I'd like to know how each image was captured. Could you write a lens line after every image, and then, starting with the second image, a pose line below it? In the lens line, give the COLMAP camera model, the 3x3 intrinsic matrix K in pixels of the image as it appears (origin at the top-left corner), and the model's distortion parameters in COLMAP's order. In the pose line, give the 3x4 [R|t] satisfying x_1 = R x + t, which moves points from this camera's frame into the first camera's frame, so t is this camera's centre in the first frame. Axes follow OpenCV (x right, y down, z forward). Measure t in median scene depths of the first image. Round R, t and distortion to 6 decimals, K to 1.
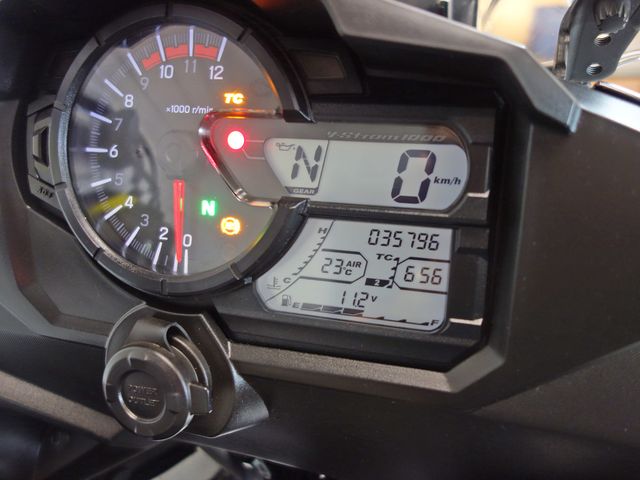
lens RADIAL K [[563.4, 0, 321.1], [0, 563.4, 241.9], [0, 0, 1]] dist [0.000345, 0.000696]
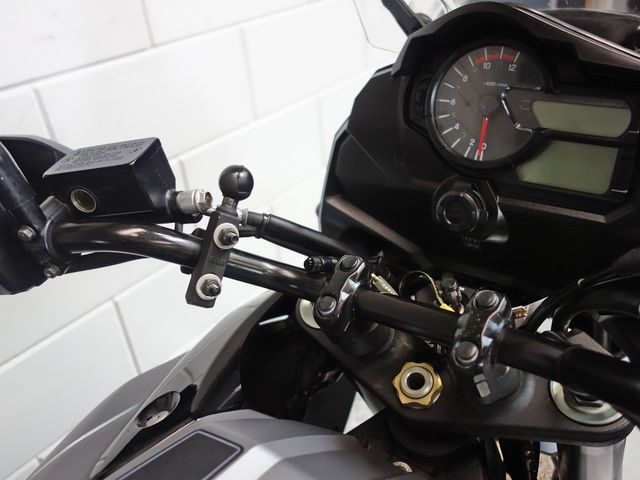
lens RADIAL K [[563.4, 0, 321.1], [0, 563.4, 241.9], [0, 0, 1]] dist [0.000345, 0.000696]
pose [[0.943055, 0.141129, -0.301214, -0.131128], [-0.119901, 0.988884, 0.087935, 0.252701], [0.310276, -0.046811, 0.949493, -1.287809]]
